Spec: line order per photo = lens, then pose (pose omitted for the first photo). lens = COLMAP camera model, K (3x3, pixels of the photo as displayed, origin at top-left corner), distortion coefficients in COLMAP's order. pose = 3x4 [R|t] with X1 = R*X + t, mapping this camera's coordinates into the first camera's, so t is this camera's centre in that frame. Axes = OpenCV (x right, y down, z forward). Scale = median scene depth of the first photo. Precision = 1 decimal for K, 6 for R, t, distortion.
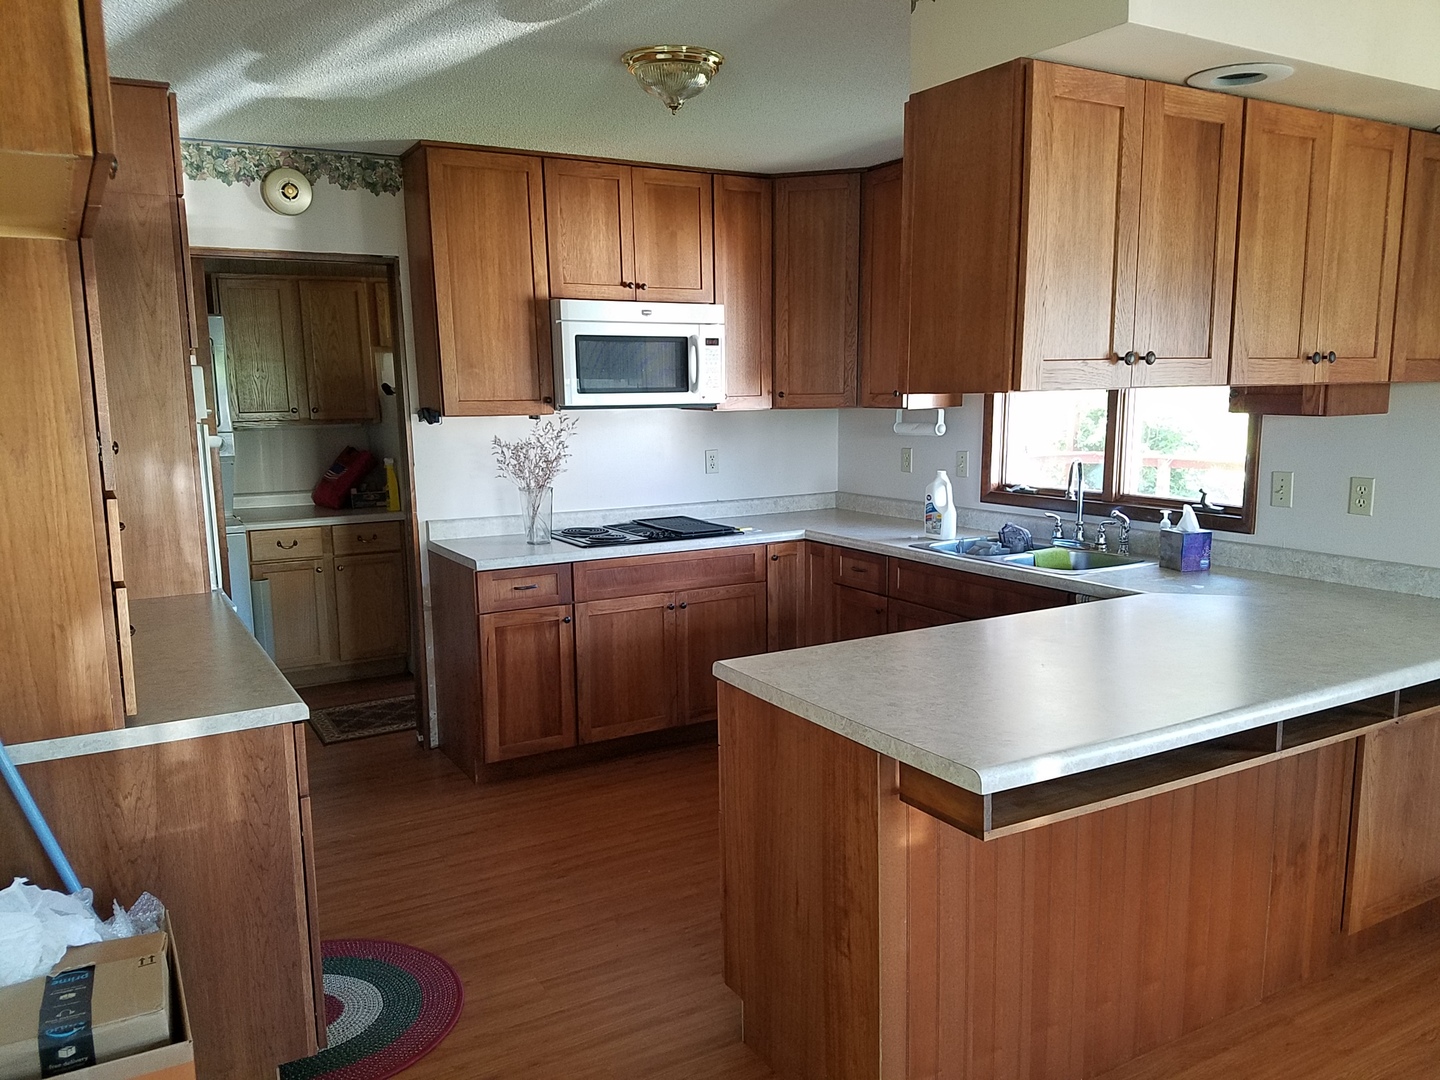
lens RADIAL K [[1109.1, 0, 729.1], [0, 1109.1, 541.8], [0, 0, 1]] dist [0.016014, -0.049084]
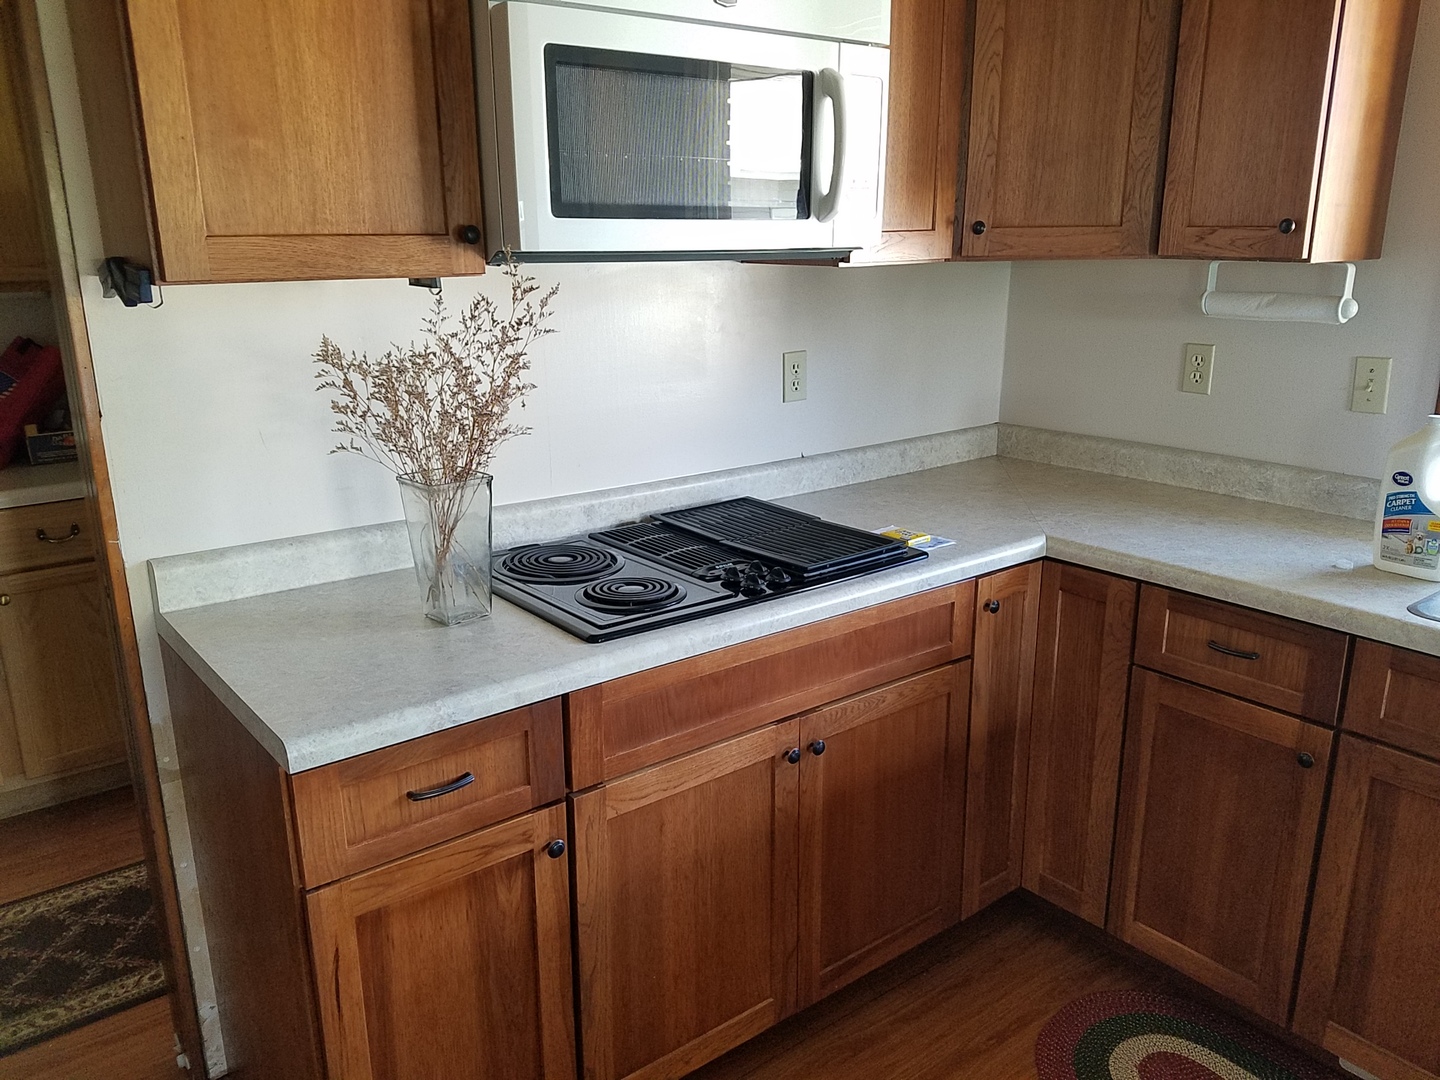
lens RADIAL K [[1109.1, 0, 704.6], [0, 1109.1, 536.6], [0, 0, 1]] dist [0.016014, -0.049084]
pose [[0.992829, -0.027361, 0.116368, -0.129869], [0.012885, 0.992276, 0.123378, -0.072686], [-0.118845, -0.120994, 0.985513, 0.612825]]
